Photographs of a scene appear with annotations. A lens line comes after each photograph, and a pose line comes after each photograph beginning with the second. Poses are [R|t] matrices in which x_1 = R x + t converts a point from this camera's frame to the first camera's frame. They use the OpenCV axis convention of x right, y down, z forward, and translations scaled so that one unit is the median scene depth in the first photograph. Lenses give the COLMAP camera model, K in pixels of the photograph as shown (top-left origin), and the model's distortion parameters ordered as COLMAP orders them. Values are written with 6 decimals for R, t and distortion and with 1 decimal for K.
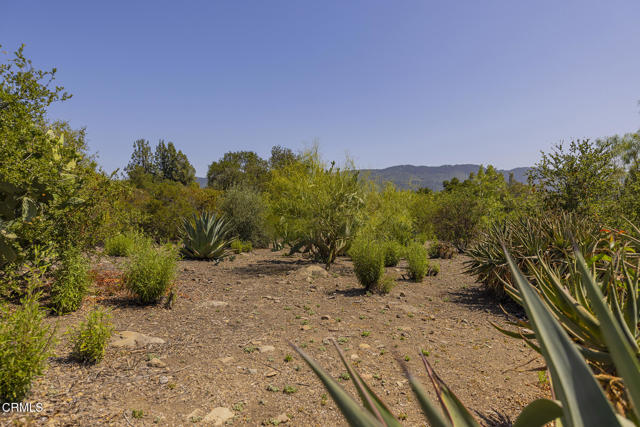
lens RADIAL K [[441.1, 0, 321.1], [0, 441.1, 214.0], [0, 0, 1]] dist [0.011966, 0.000759]
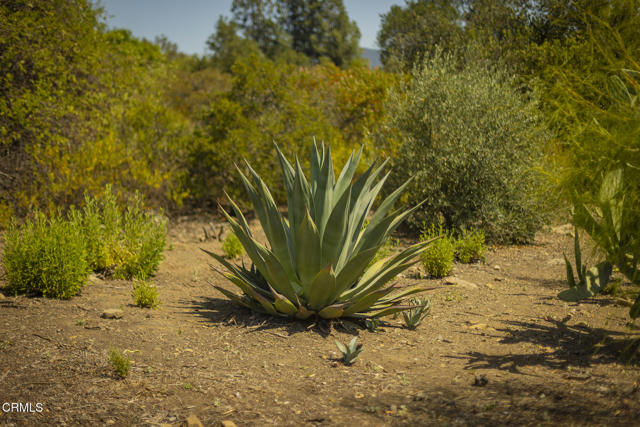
lens RADIAL K [[915.7, 0, 320.3], [0, 915.7, 214.4], [0, 0, 1]] dist [0.015017, 0.000000]
pose [[0.946136, 0.033860, -0.321993, -0.047706], [-0.002701, 0.995307, 0.096728, -0.011183], [0.323758, -0.090648, 0.941788, 0.284384]]
